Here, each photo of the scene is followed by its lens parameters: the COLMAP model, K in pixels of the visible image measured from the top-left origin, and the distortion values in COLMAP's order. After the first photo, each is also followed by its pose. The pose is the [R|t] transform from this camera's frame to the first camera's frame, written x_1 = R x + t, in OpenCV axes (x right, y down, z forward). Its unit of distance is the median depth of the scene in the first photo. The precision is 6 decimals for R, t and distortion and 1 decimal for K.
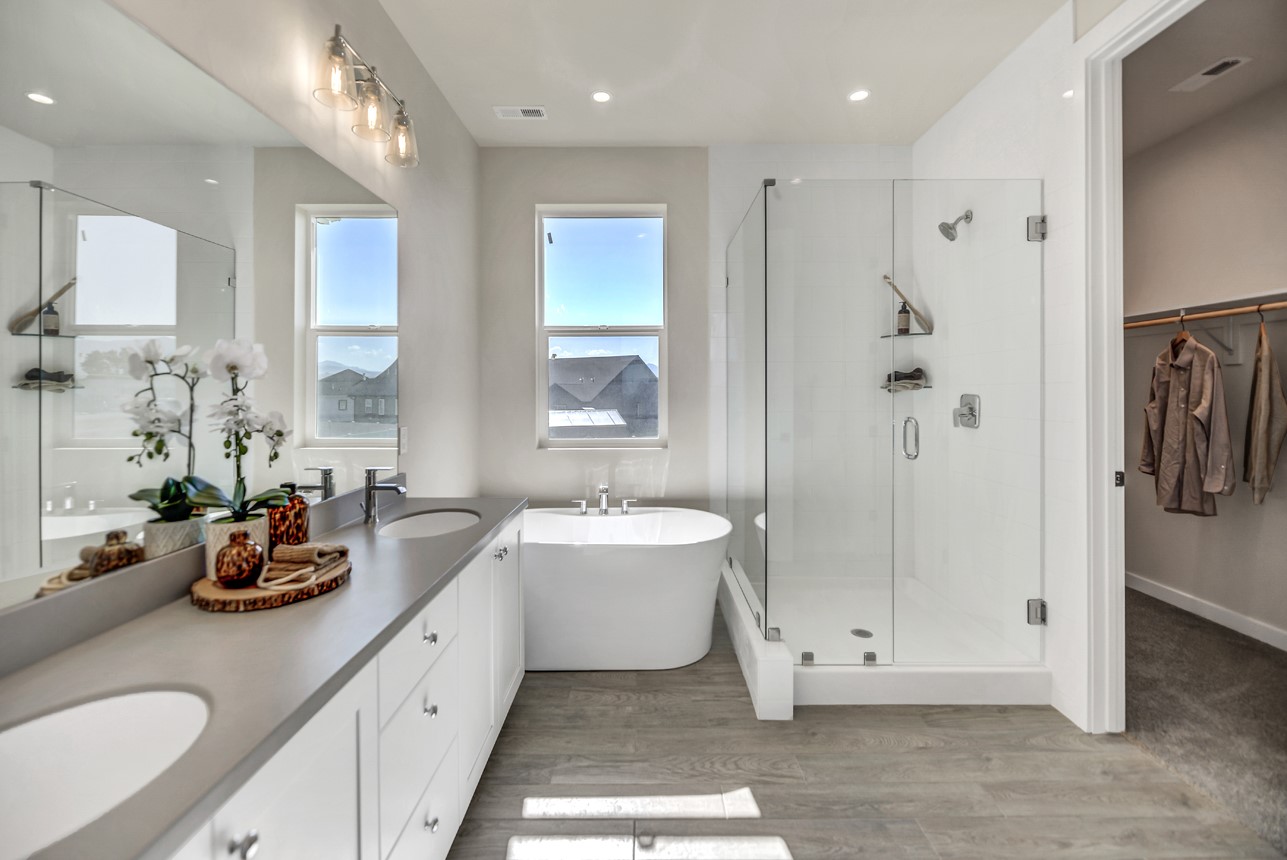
lens RADIAL K [[528.7, 0, 644.1], [0, 528.7, 398.8], [0, 0, 1]] dist [-0.000524, -0.003244]
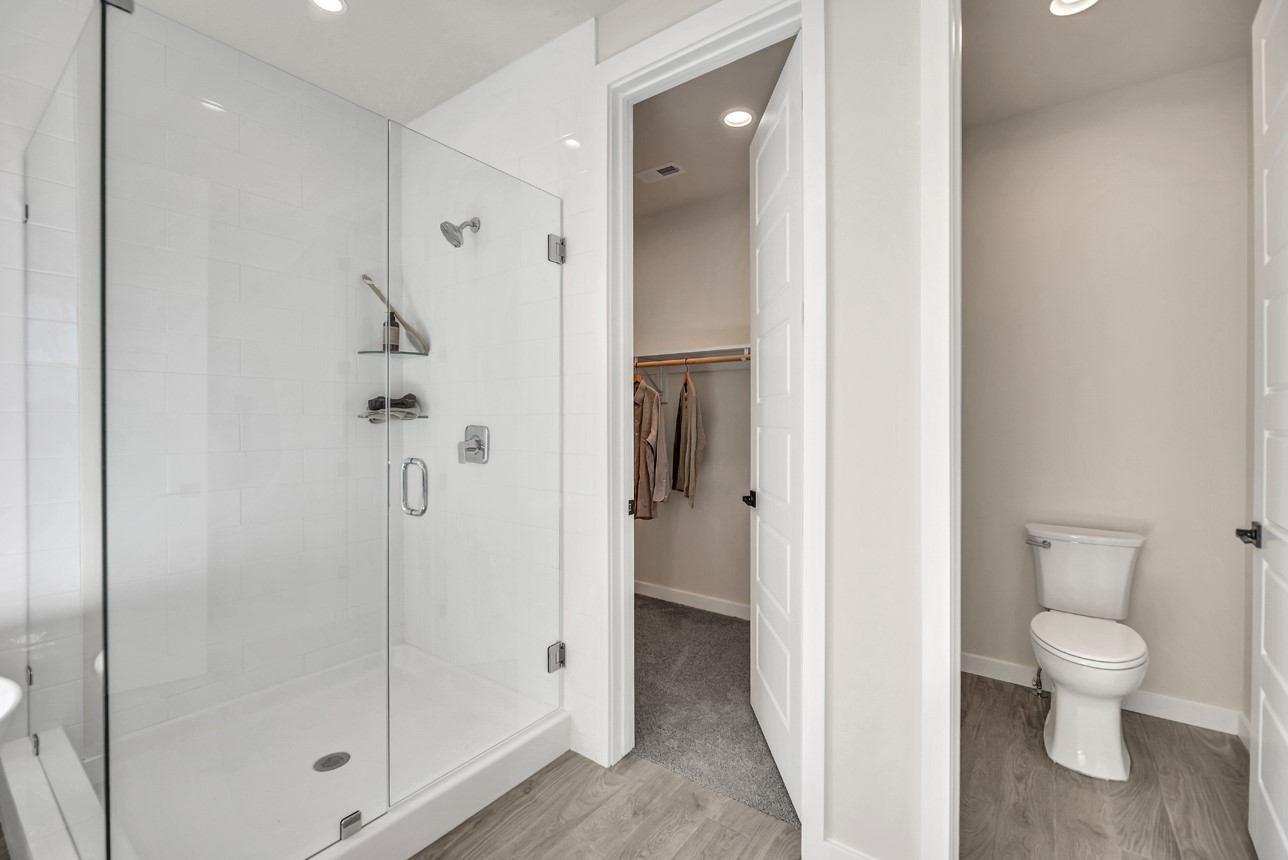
lens RADIAL K [[544.0, 0, 779.4], [0, 544.0, 423.1], [0, 0, 1]] dist [0.003847, -0.002451]
pose [[0.468122, 0.002013, 0.883662, 0.056346], [0.007894, 0.999948, -0.006460, -0.003397], [-0.883629, 0.010000, 0.468082, 0.151362]]
